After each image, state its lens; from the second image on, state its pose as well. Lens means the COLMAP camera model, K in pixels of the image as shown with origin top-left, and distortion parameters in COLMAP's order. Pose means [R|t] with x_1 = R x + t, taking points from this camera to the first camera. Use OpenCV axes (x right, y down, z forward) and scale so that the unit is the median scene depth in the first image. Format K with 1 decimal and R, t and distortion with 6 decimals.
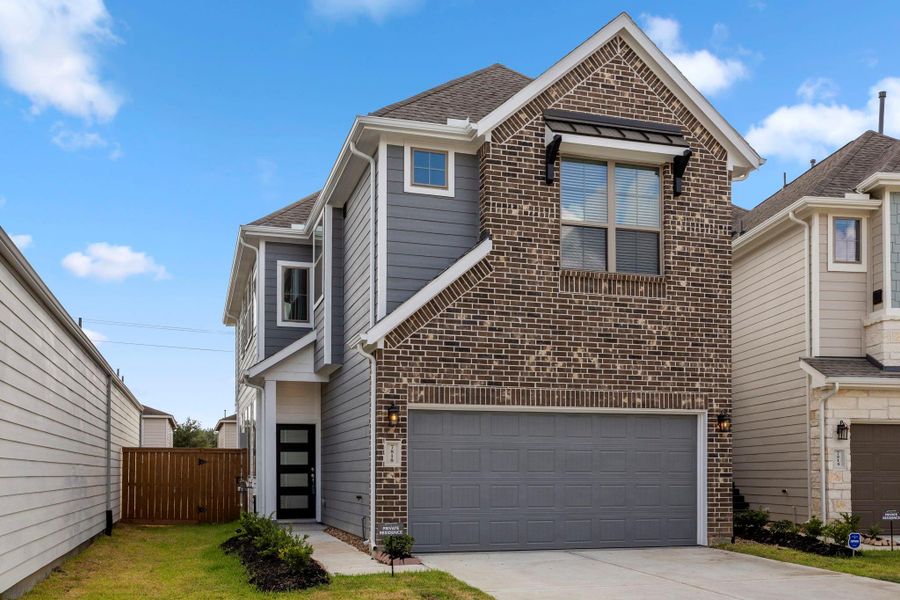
lens RADIAL K [[3077.8, 0, 449.2], [0, 3077.8, 299.3], [0, 0, 1]] dist [-0.324286, 0.000000]
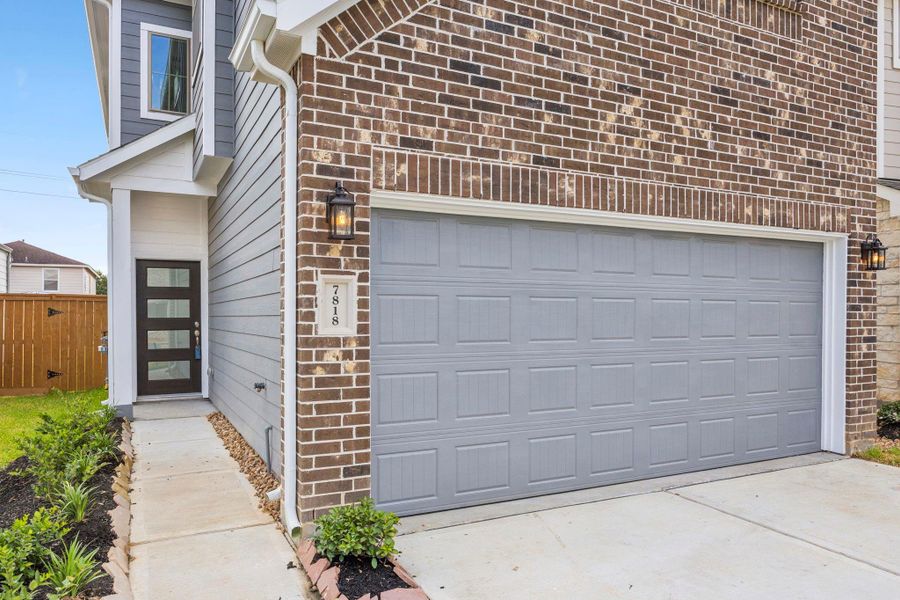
lens RADIAL K [[622.5, 0, 445.4], [0, 622.5, 309.0], [0, 0, 1]] dist [-0.015145, 0.001981]
pose [[0.971295, -0.001271, 0.237873, -0.024138], [-0.014794, 0.997727, 0.065737, 0.044323], [-0.237416, -0.067369, 0.969069, 0.903093]]
